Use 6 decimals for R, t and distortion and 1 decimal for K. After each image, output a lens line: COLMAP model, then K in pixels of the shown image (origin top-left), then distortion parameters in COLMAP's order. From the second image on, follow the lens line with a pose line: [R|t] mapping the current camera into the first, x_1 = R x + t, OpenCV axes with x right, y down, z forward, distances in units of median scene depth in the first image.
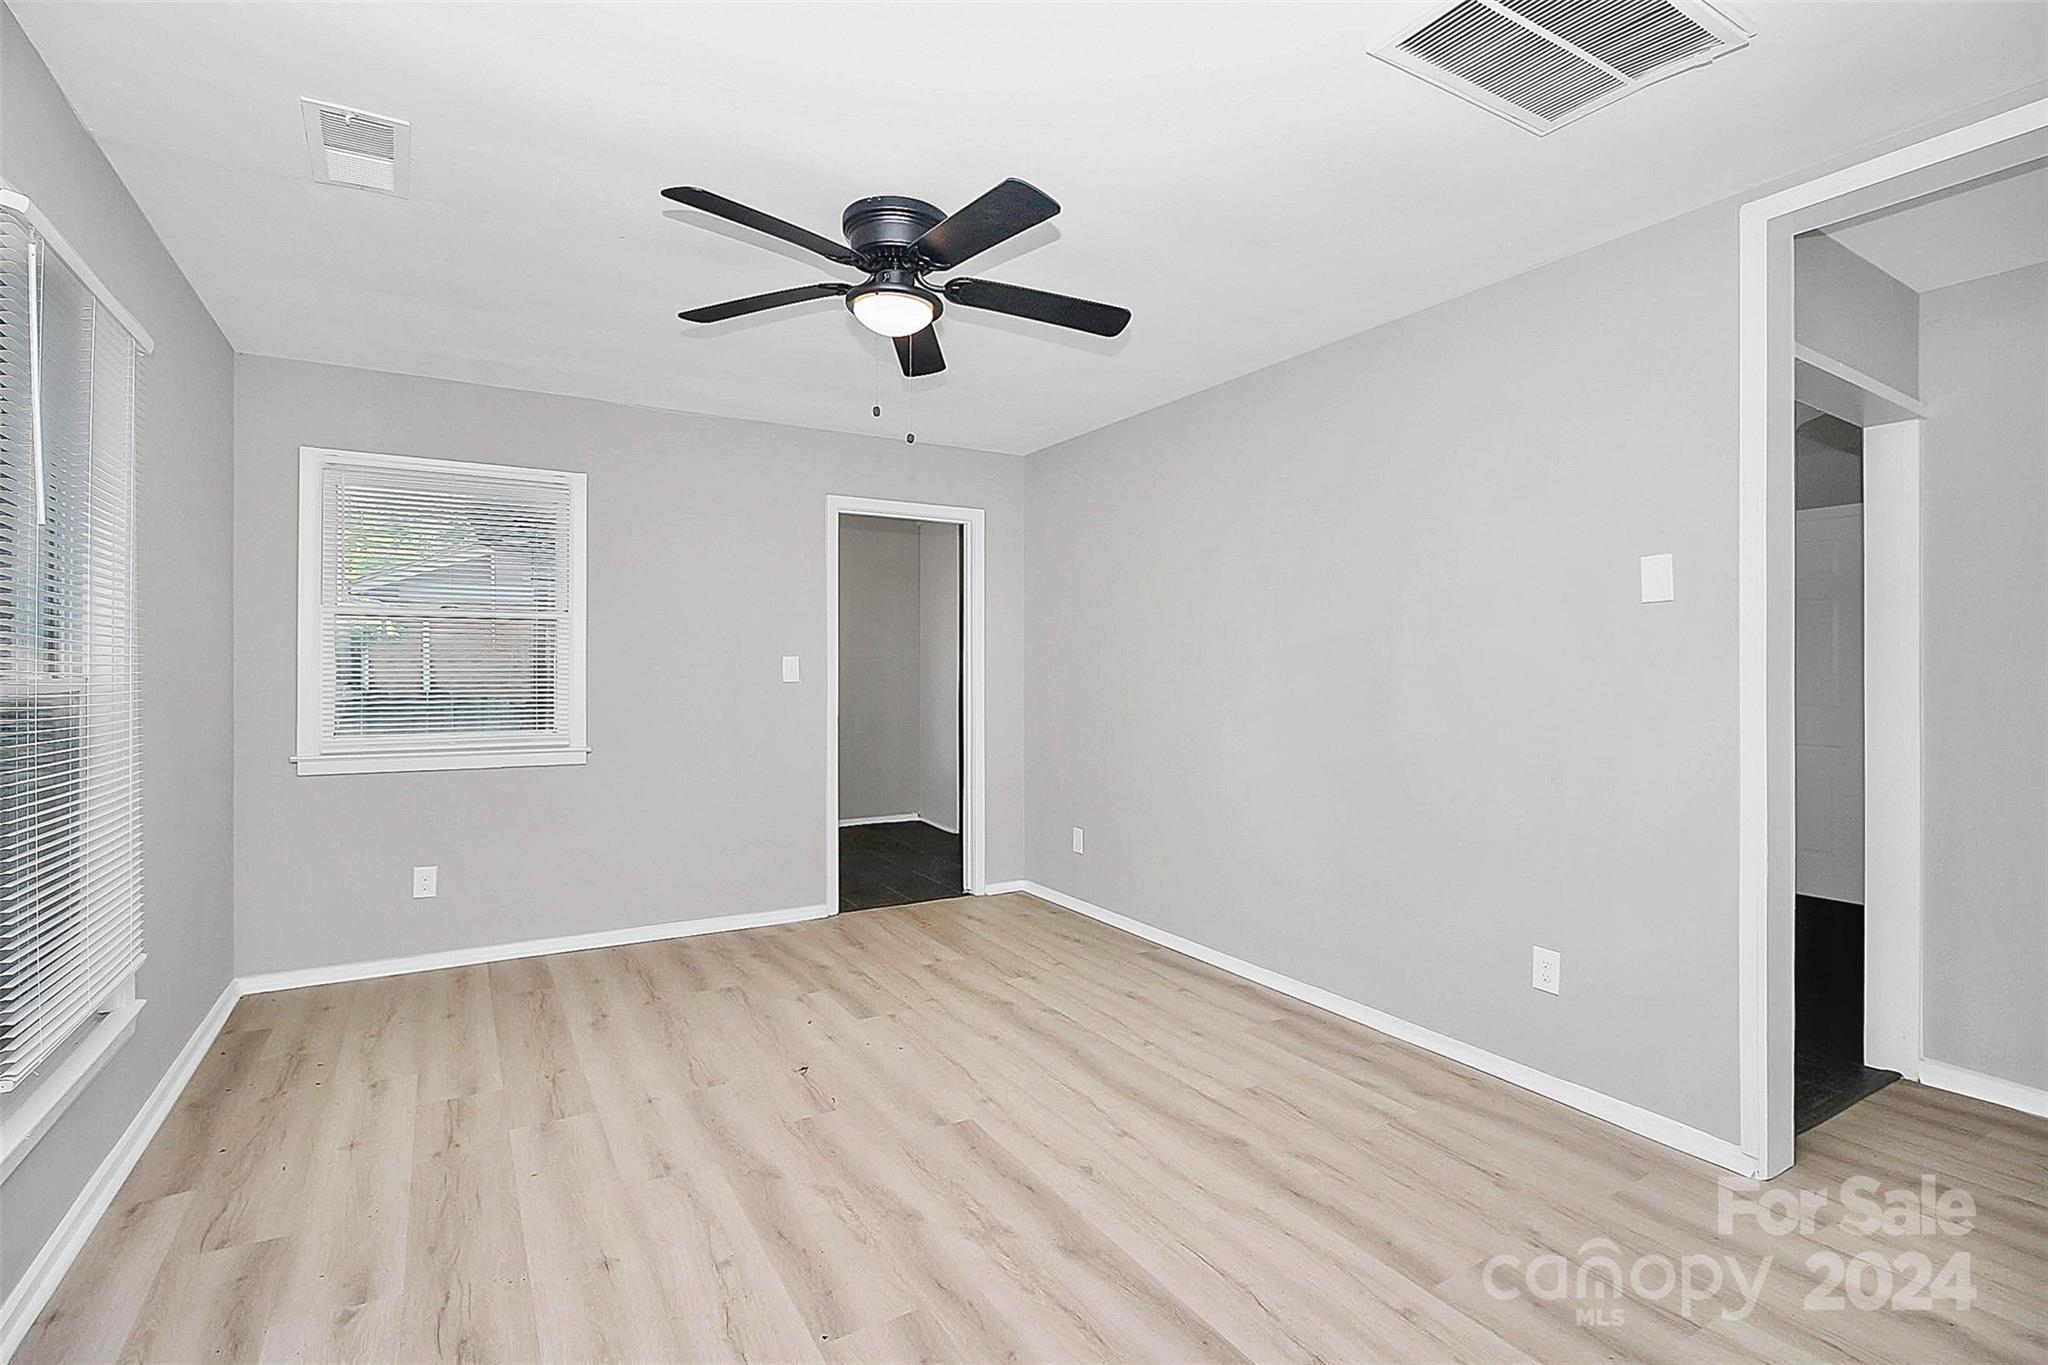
lens RADIAL K [[966.4, 0, 1024.5], [0, 966.4, 669.6], [0, 0, 1]] dist [0.006070, -0.007649]
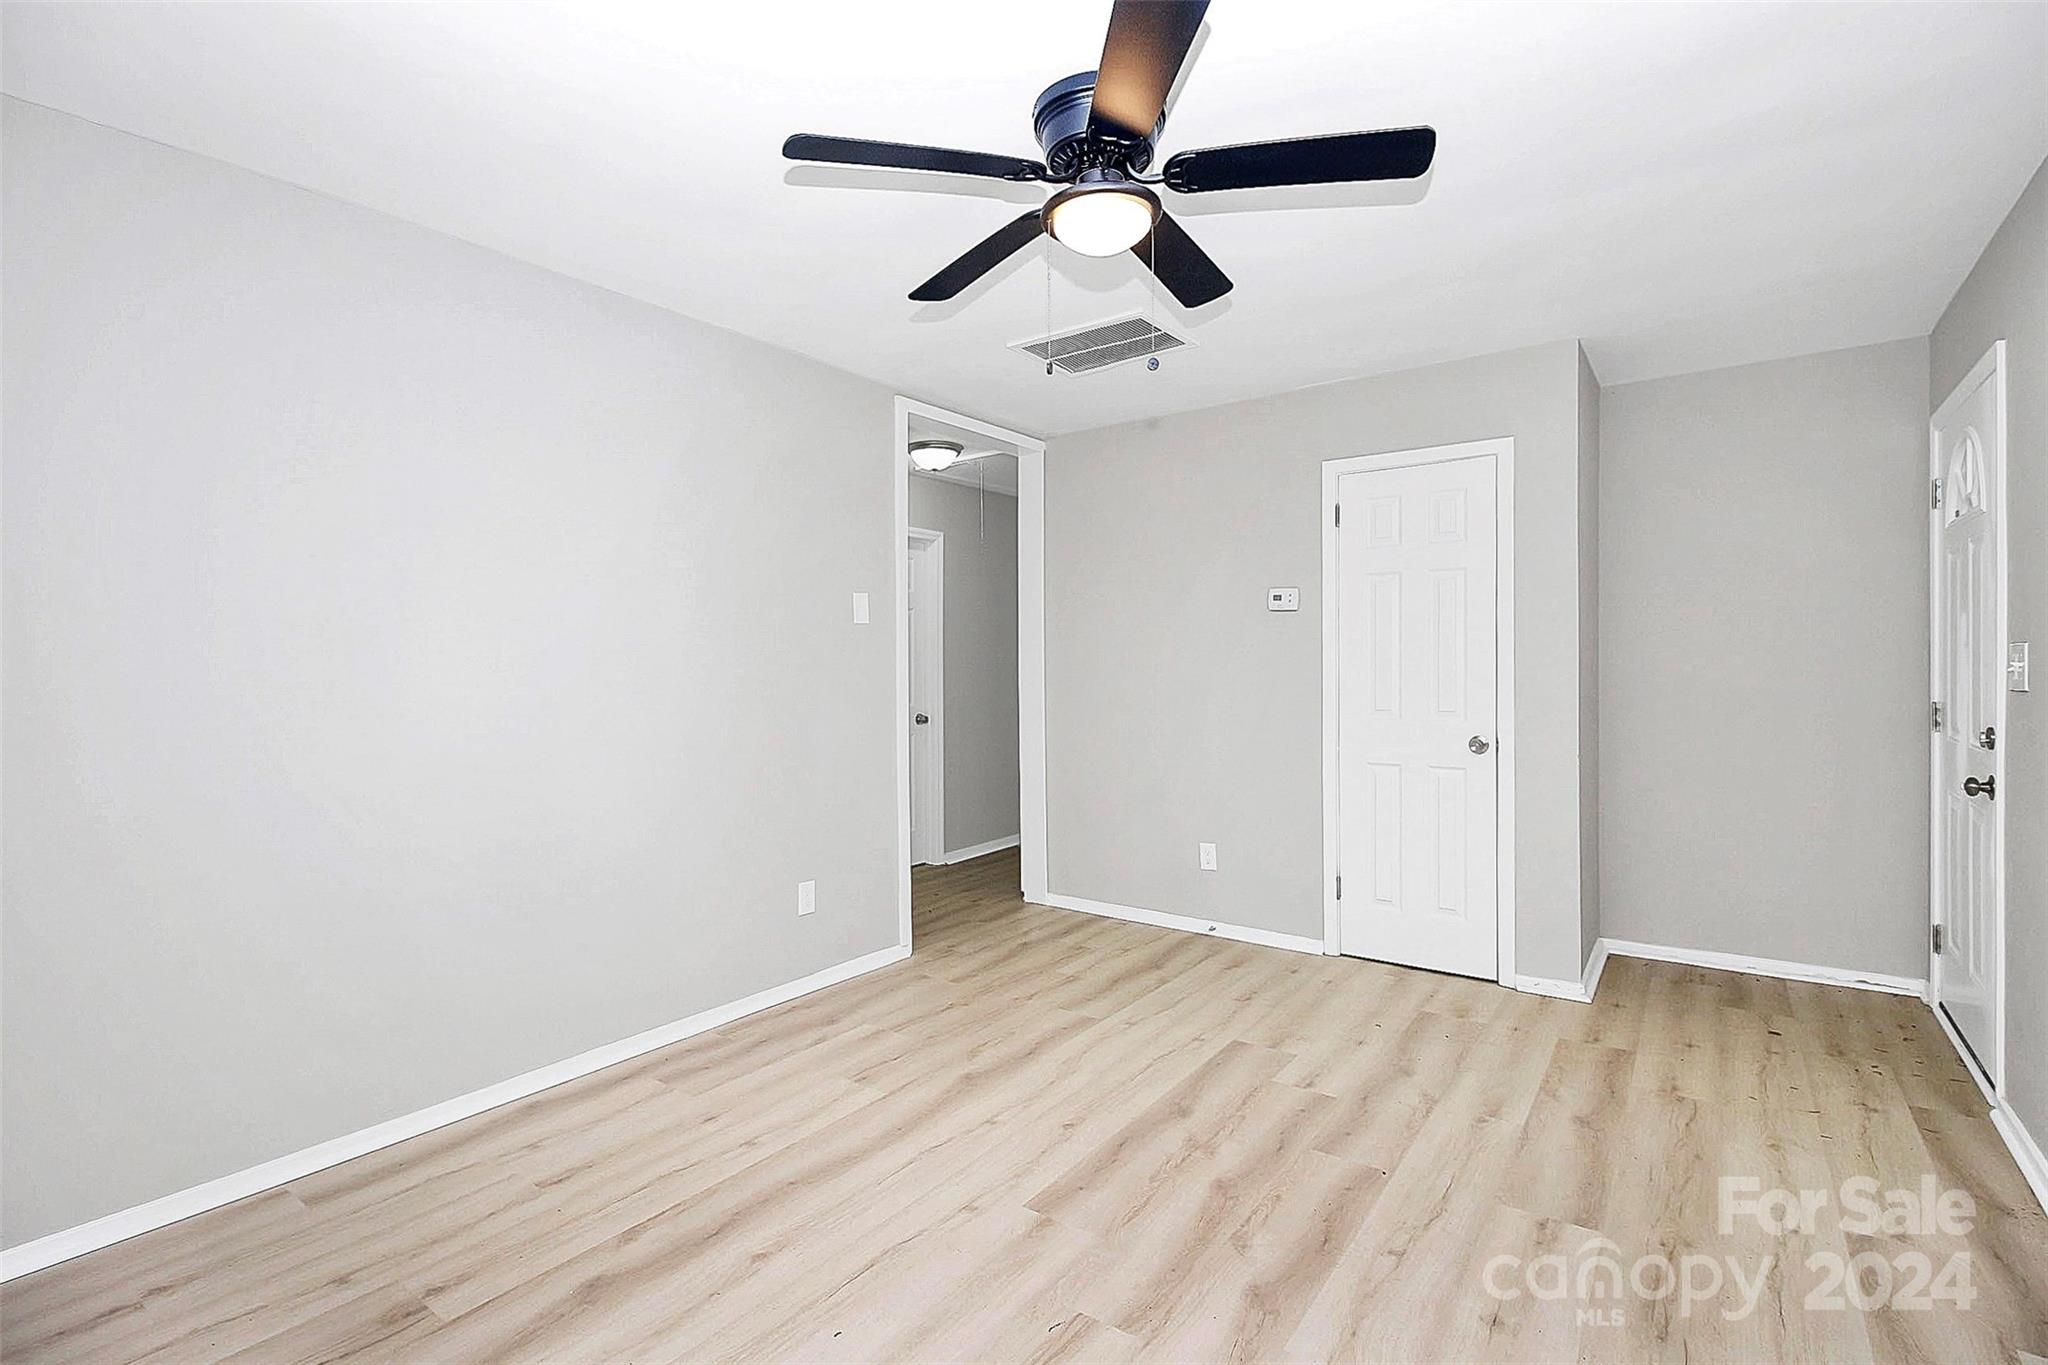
lens RADIAL K [[966.4, 0, 1003.0], [0, 966.4, 689.8], [0, 0, 1]] dist [0.006070, -0.007649]
pose [[-0.385981, -0.024310, 0.922186, -0.845672], [0.007222, 0.999542, 0.029372, -0.009168], [-0.922478, 0.017997, -0.385629, 1.384044]]
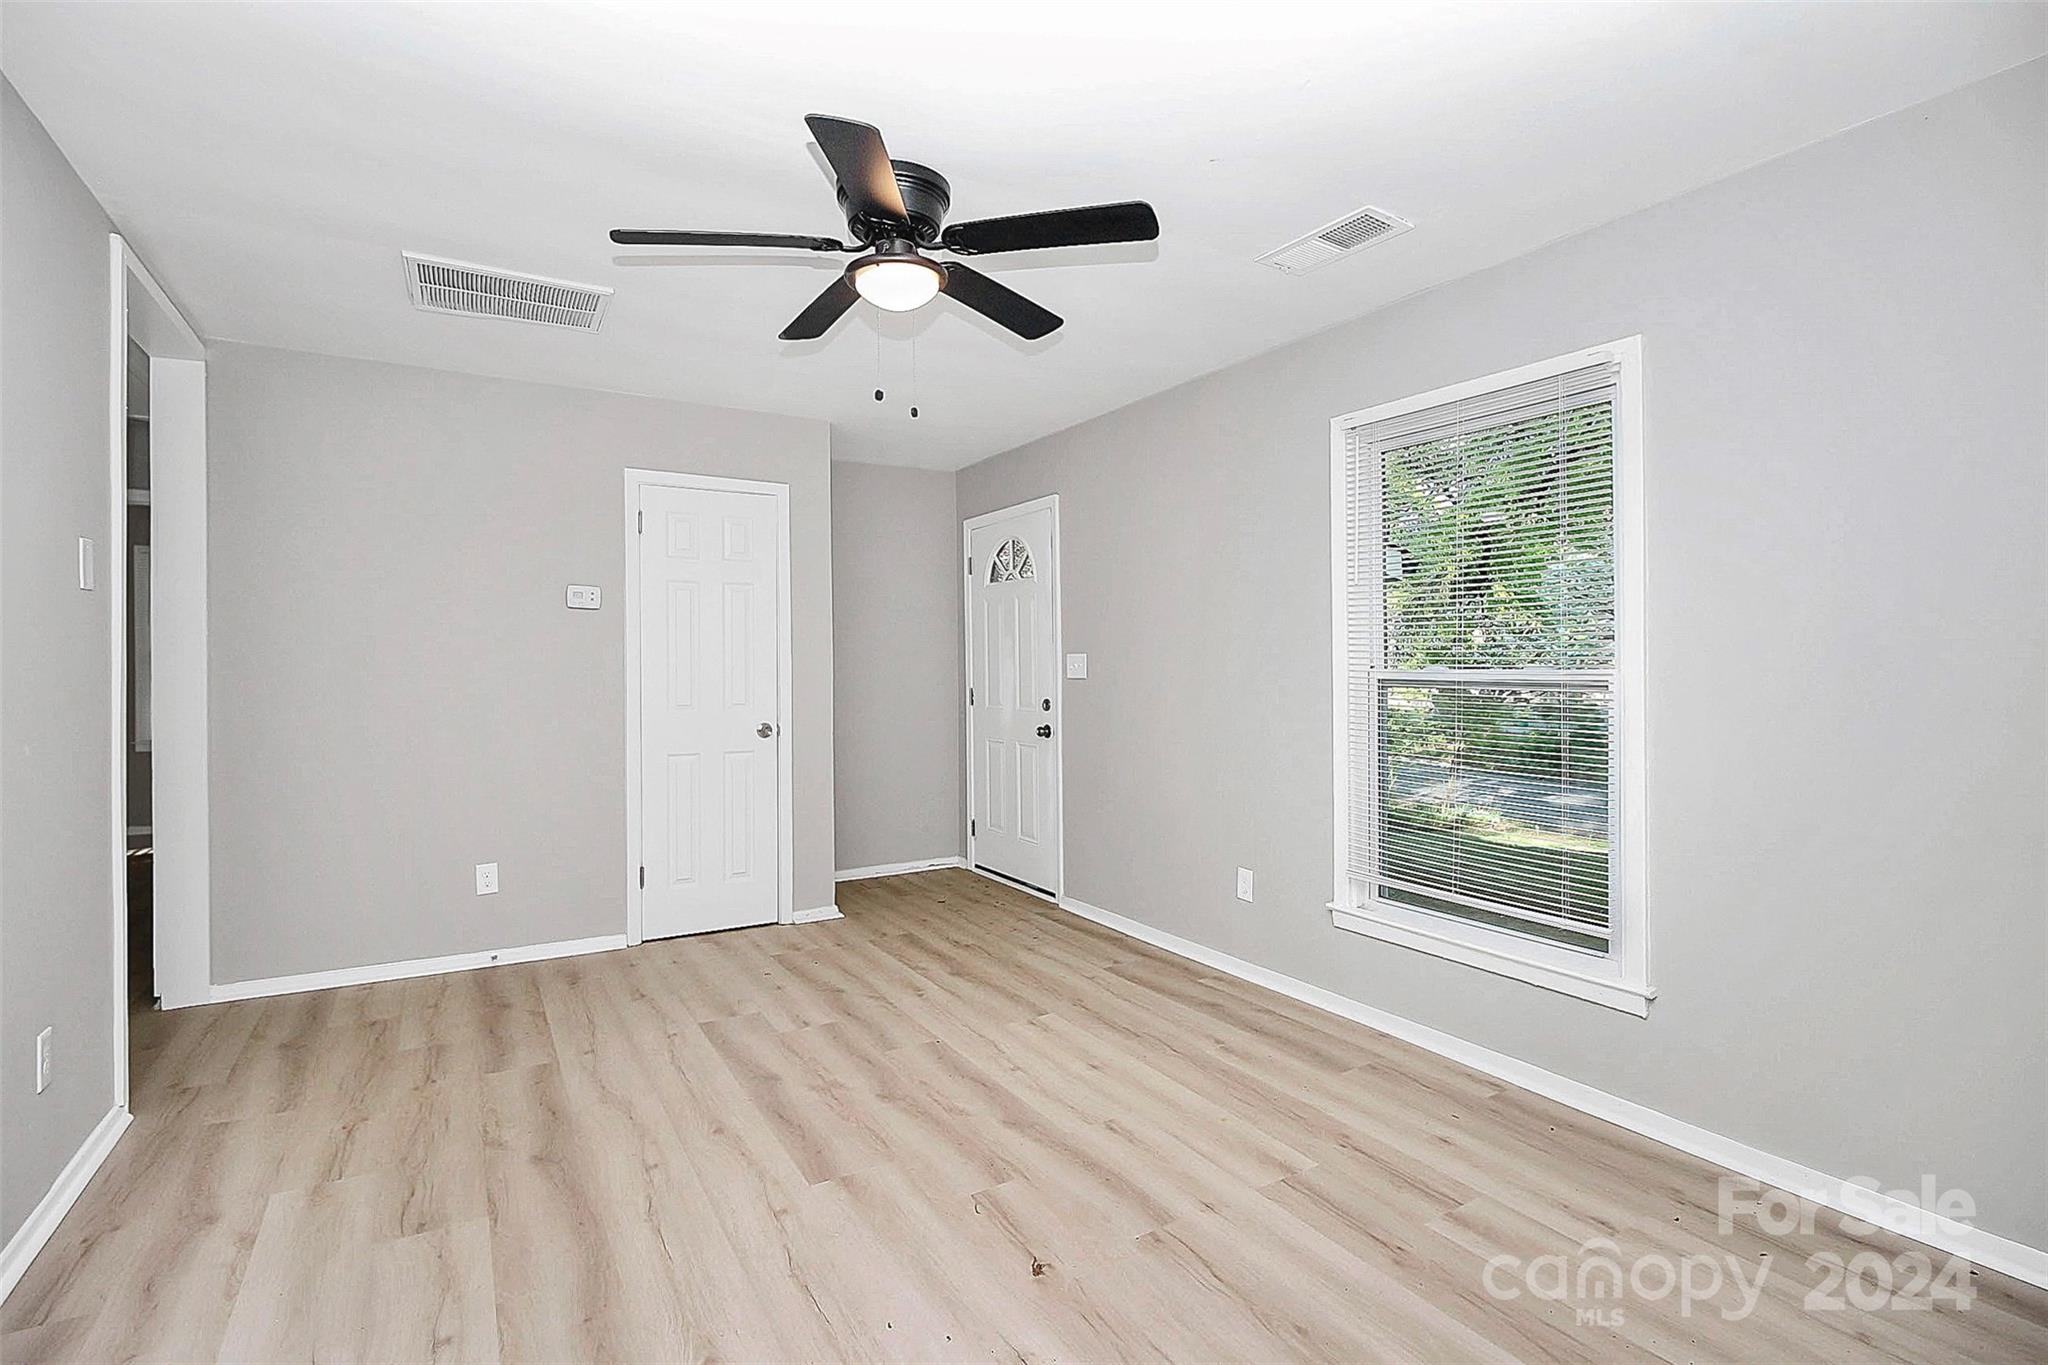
lens RADIAL K [[966.4, 0, 1026.4], [0, 966.4, 666.8], [0, 0, 1]] dist [0.006070, -0.007649]
pose [[-0.999998, 0.001599, -0.000794, -0.257063], [0.001598, 0.999998, 0.001510, 0.002888], [0.000797, 0.001509, -0.999999, 1.931727]]
